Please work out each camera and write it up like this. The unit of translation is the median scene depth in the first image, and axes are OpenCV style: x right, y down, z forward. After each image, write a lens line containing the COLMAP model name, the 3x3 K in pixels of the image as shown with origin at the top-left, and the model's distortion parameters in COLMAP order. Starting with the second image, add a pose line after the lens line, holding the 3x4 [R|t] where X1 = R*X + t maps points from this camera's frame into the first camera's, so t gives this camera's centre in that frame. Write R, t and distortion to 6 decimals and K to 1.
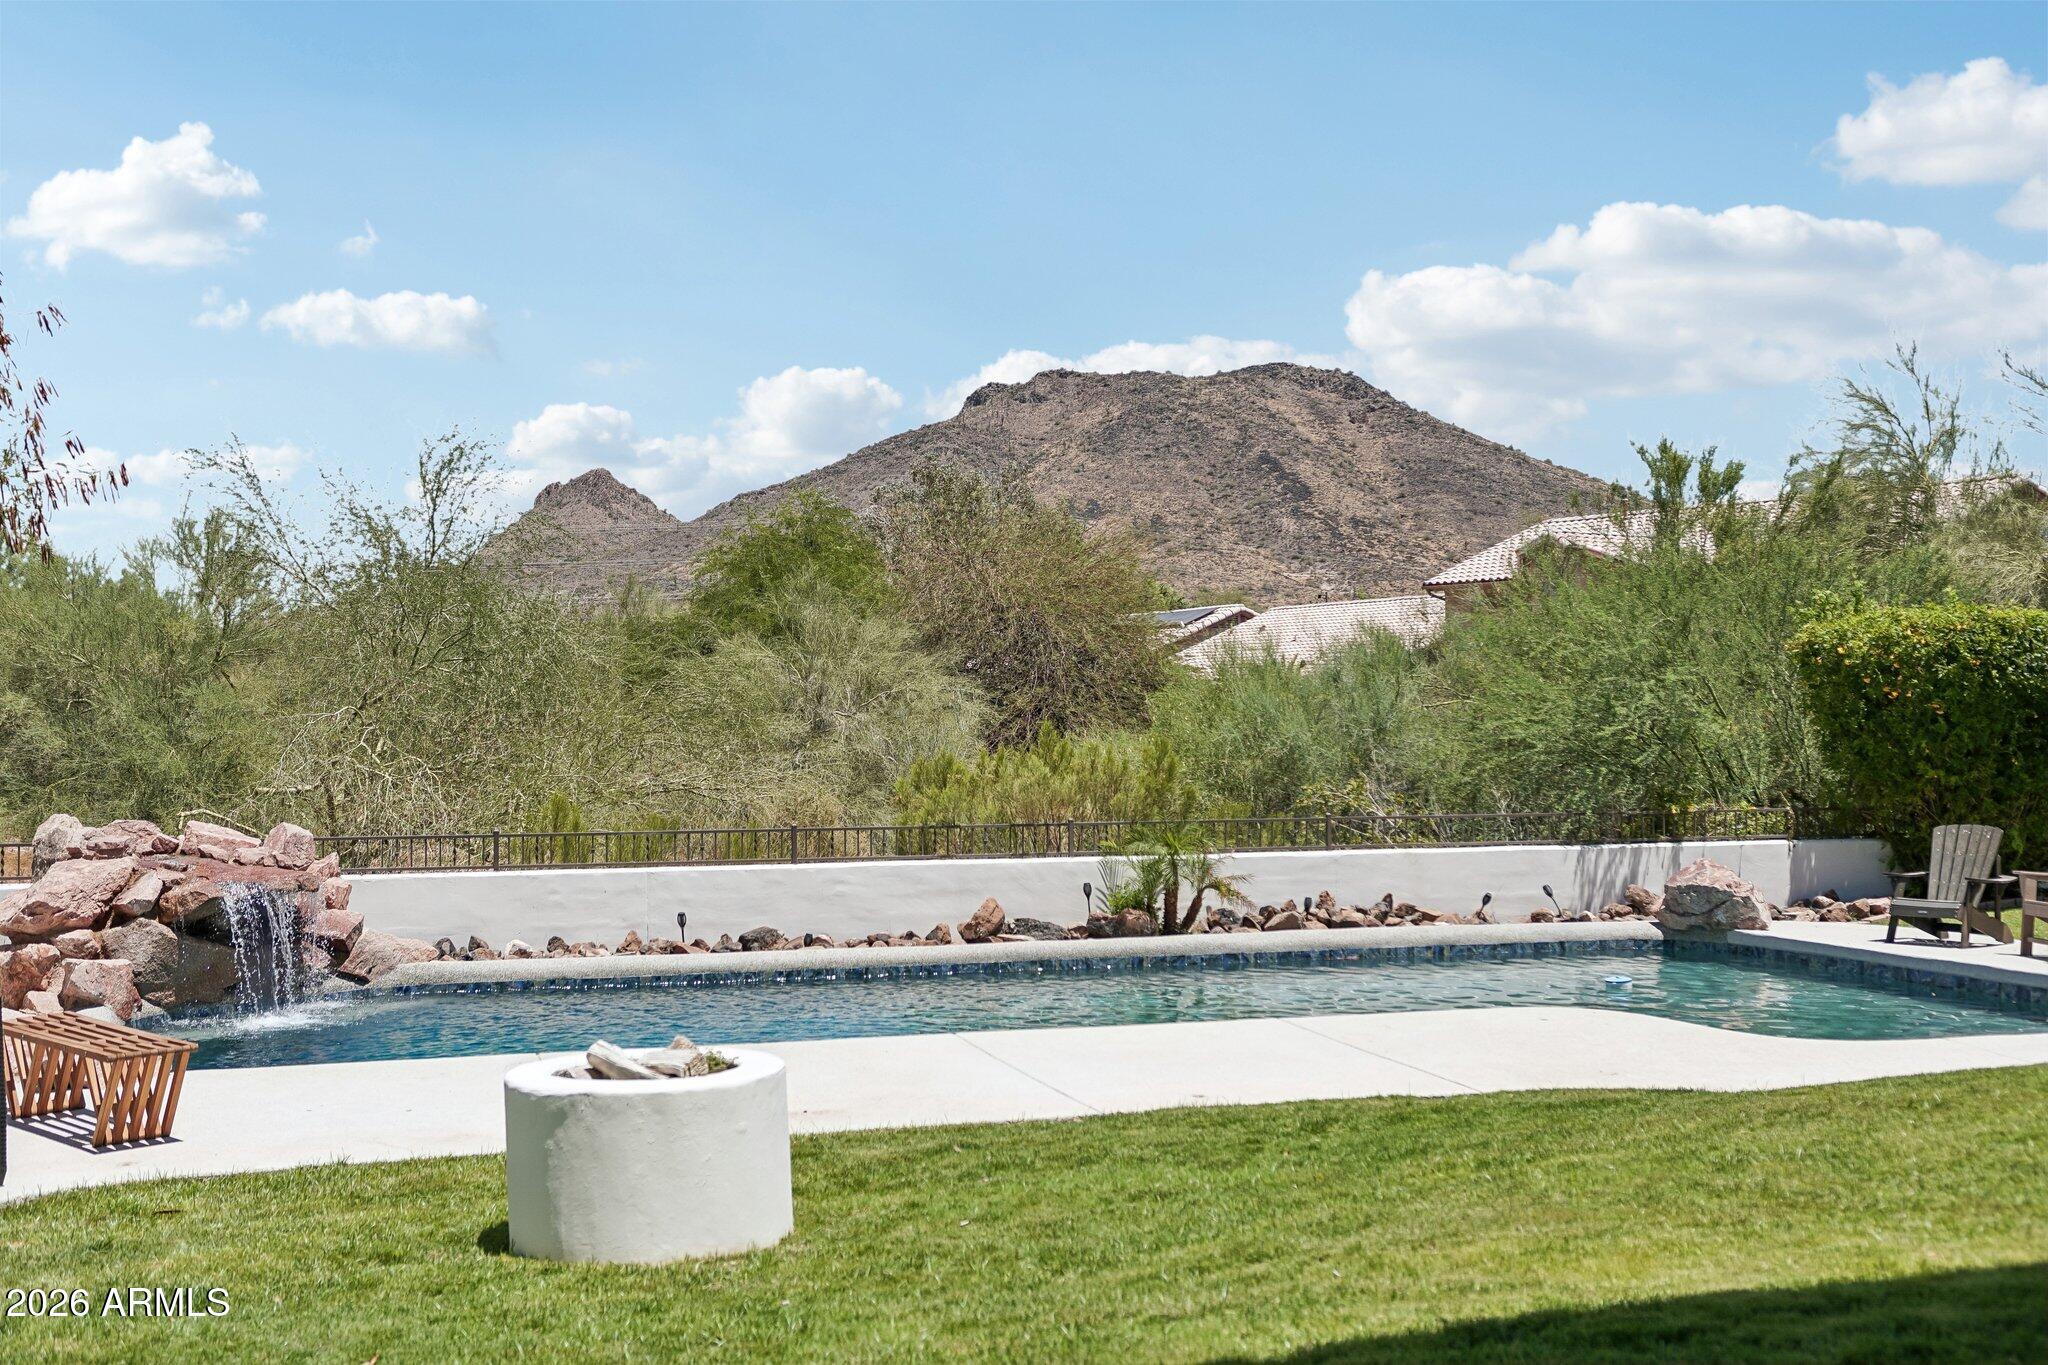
lens RADIAL K [[2302.7, 0, 1024.0], [0, 2302.7, 682.5], [0, 0, 1]] dist [0.003796, 0.163656]
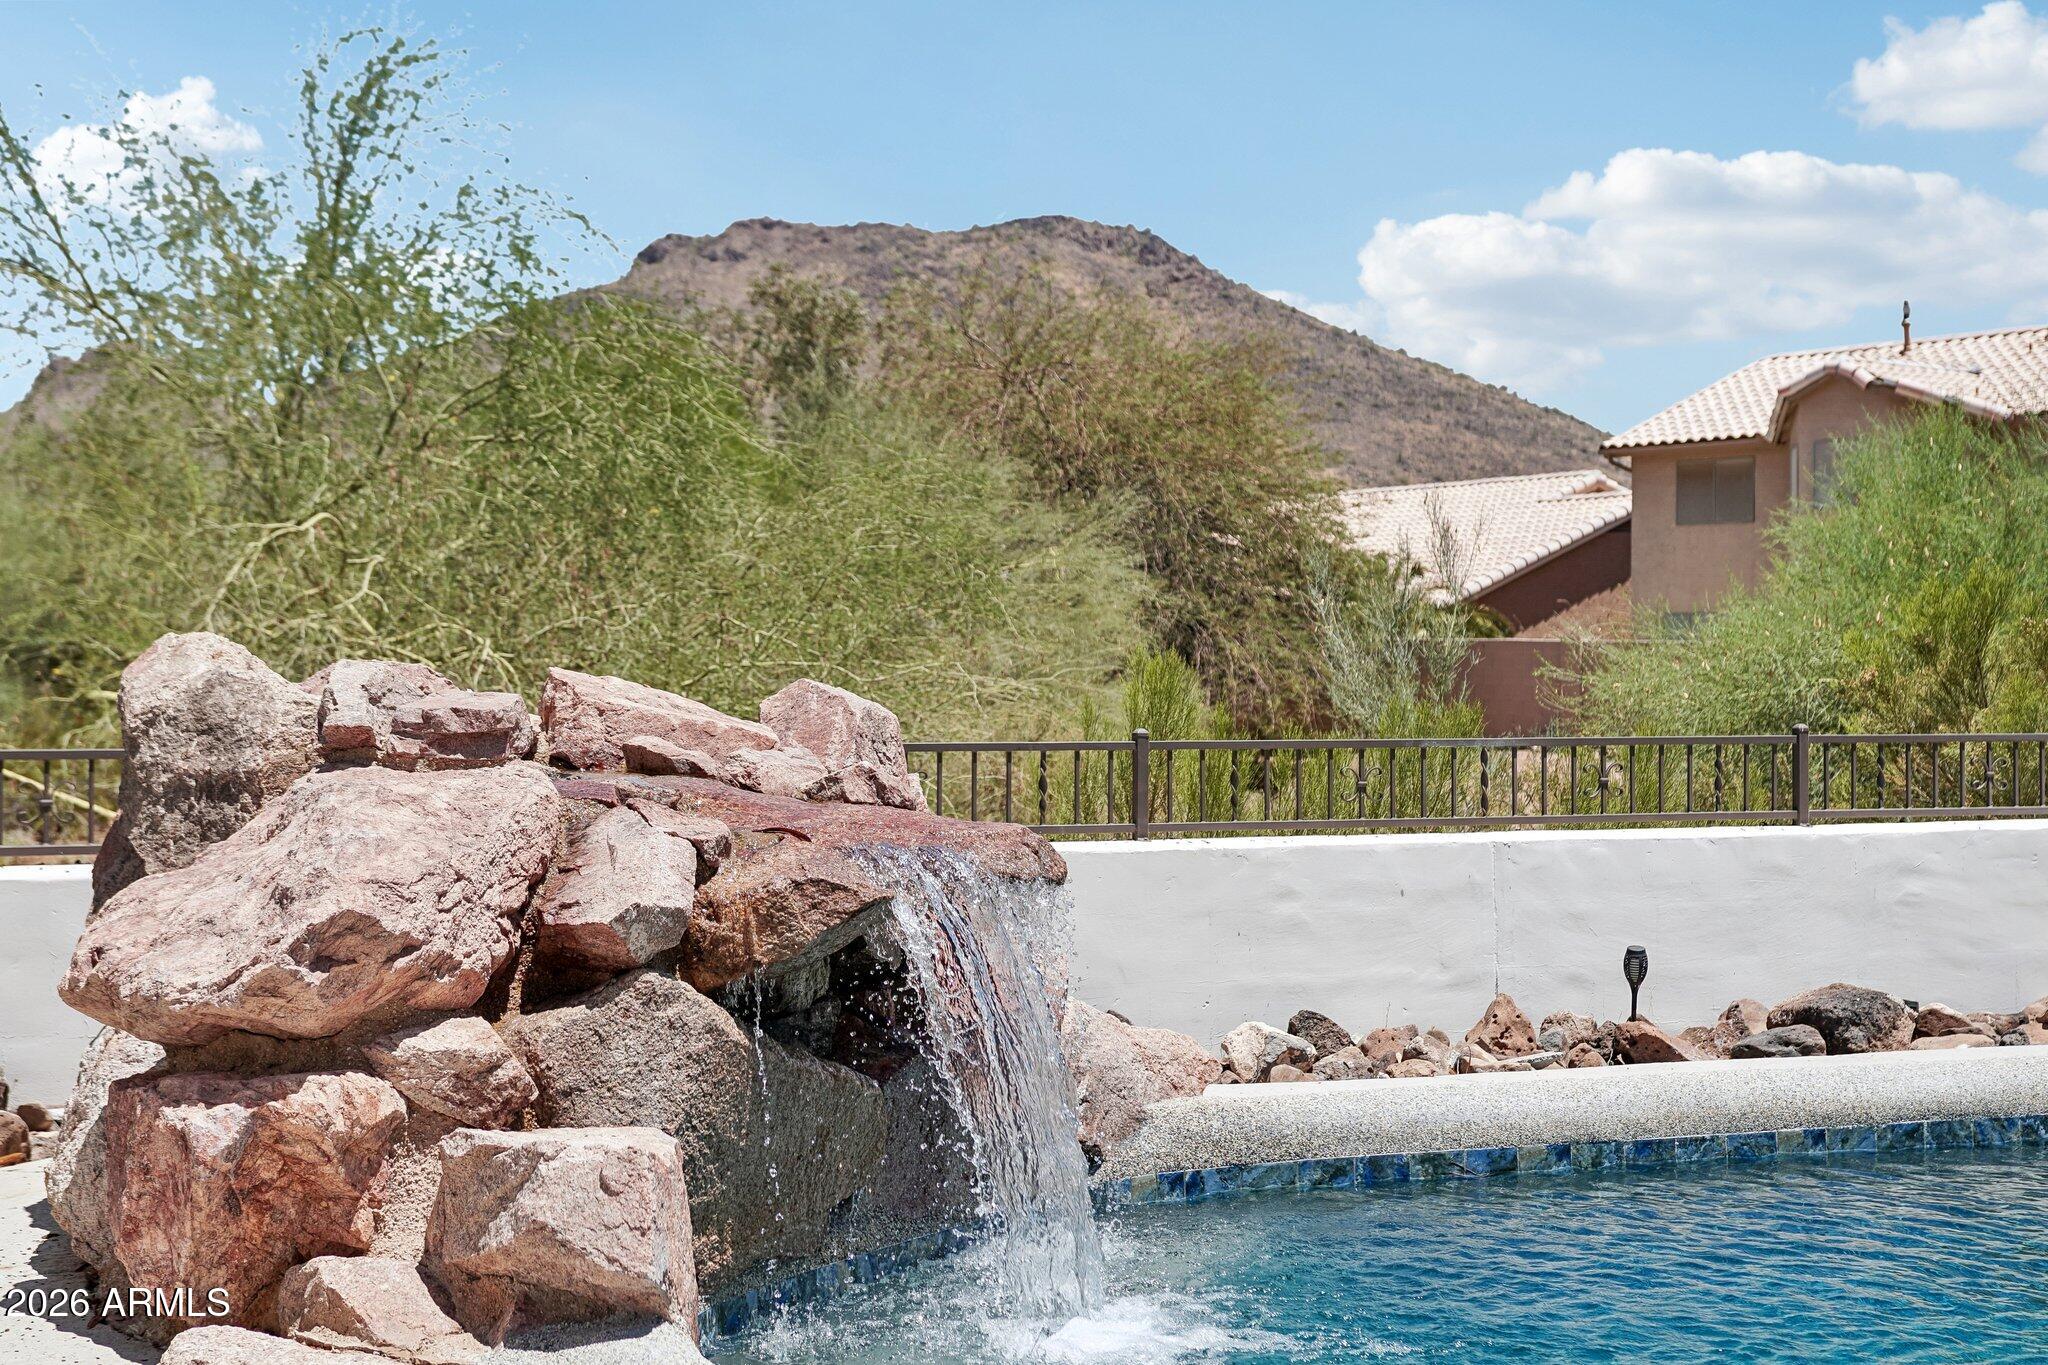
lens RADIAL K [[3046.4, 0, 1032.3], [0, 3046.4, 687.0], [0, 0, 1]] dist [0.124311, 0.029669]
pose [[0.994504, 0.003689, 0.104637, -0.293632], [-0.005374, 0.999860, 0.015822, 0.048078], [-0.104564, -0.016298, 0.994385, 0.494045]]
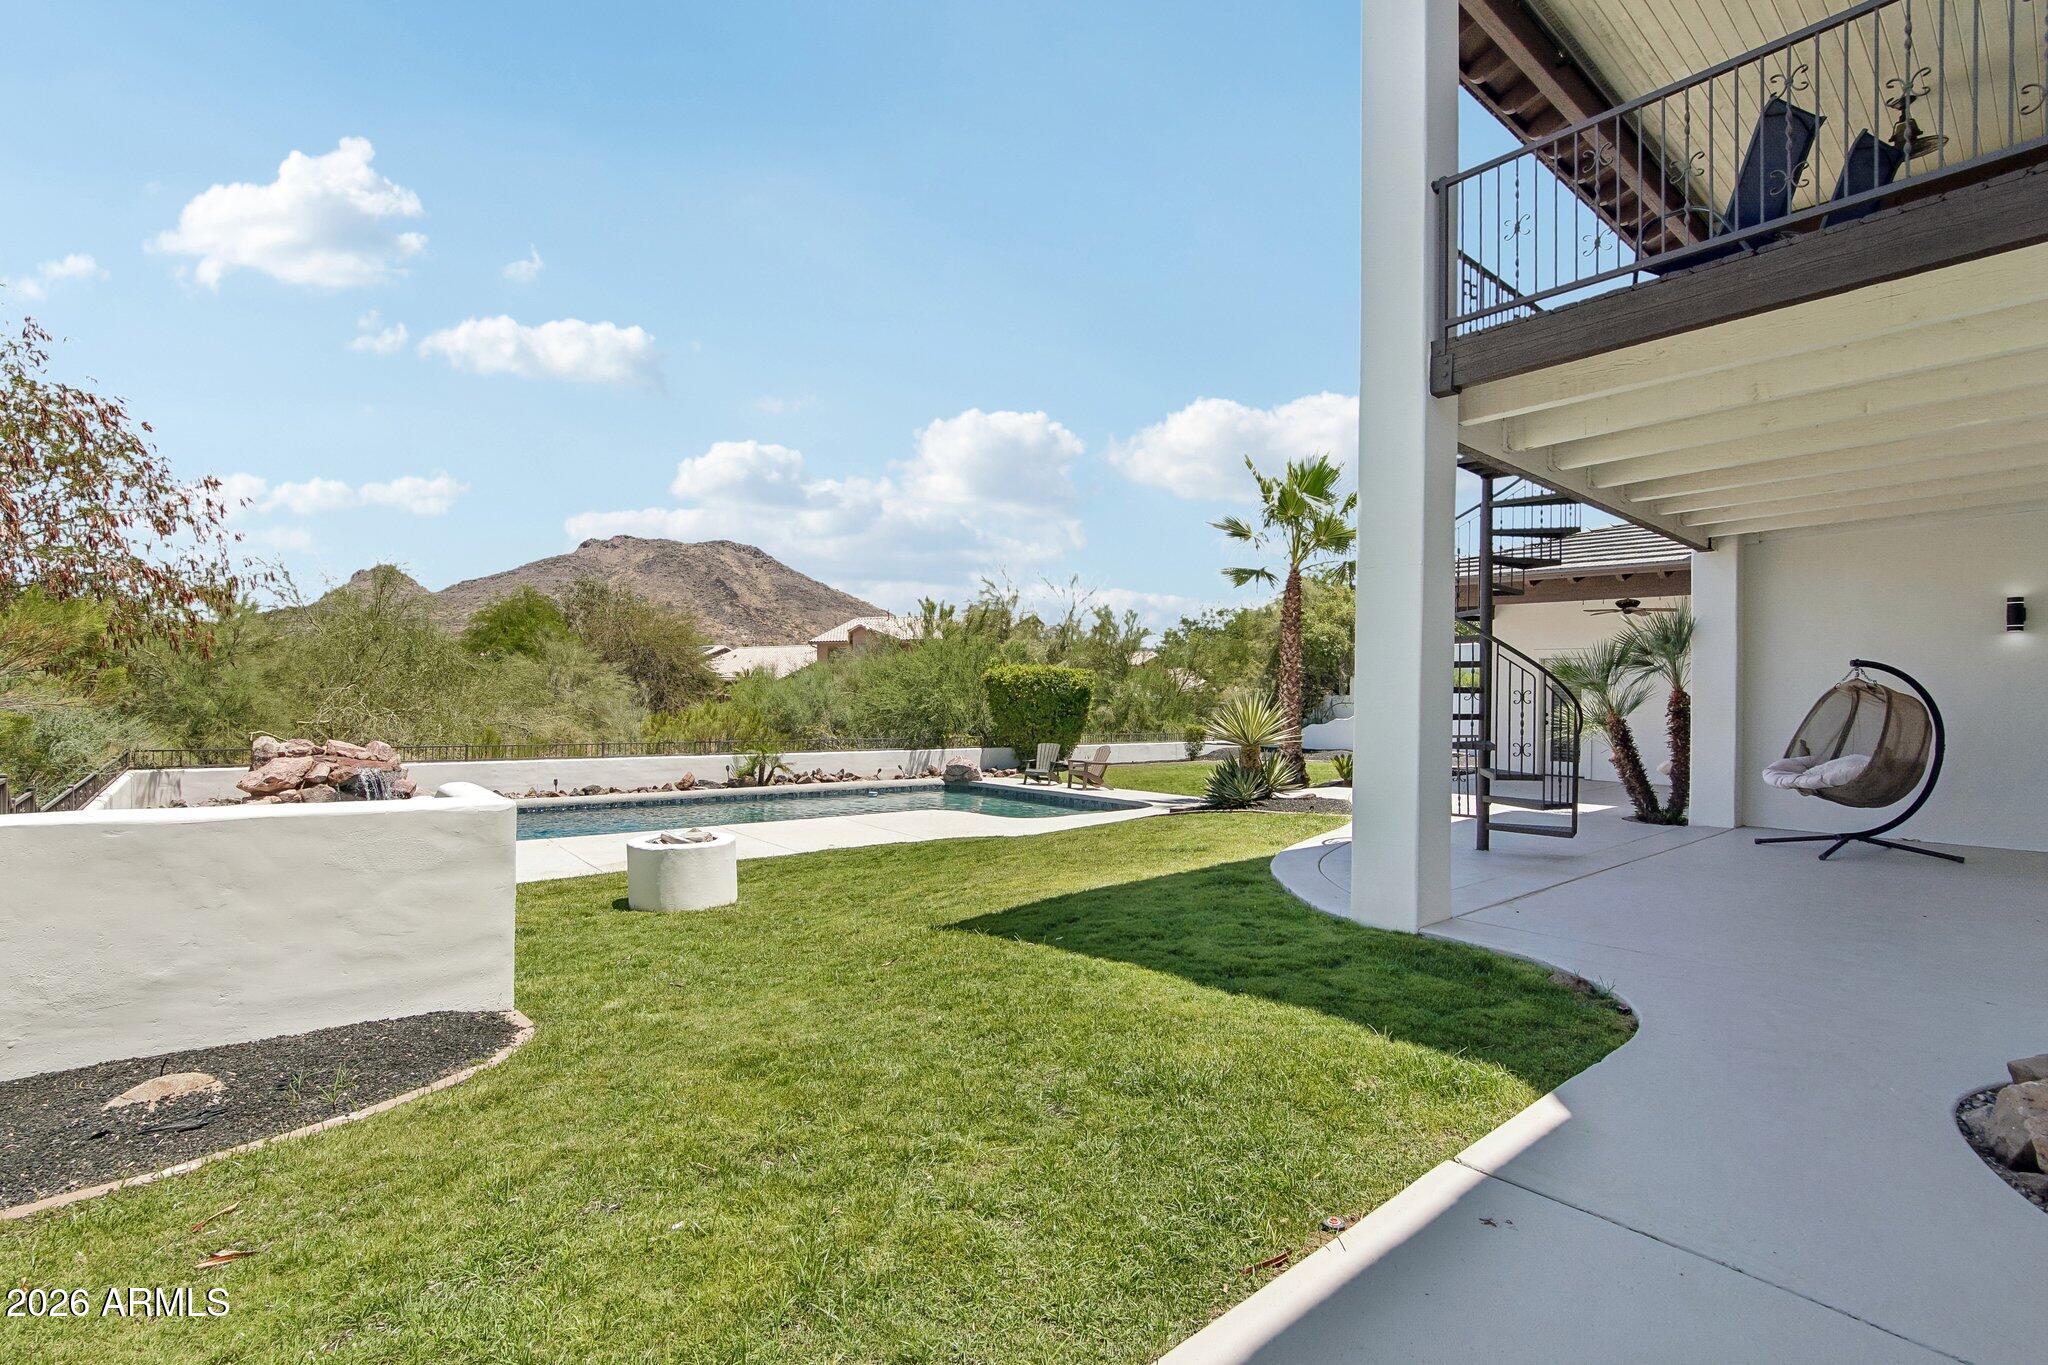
lens RADIAL K [[951.0, 0, 1020.0], [0, 951.0, 688.1], [0, 0, 1]] dist [-0.047080, 0.018199]
pose [[0.914352, 0.024807, 0.404161, -0.103193], [-0.028456, 0.999590, 0.003024, -0.009270], [-0.403920, -0.014266, 0.914683, -0.067243]]
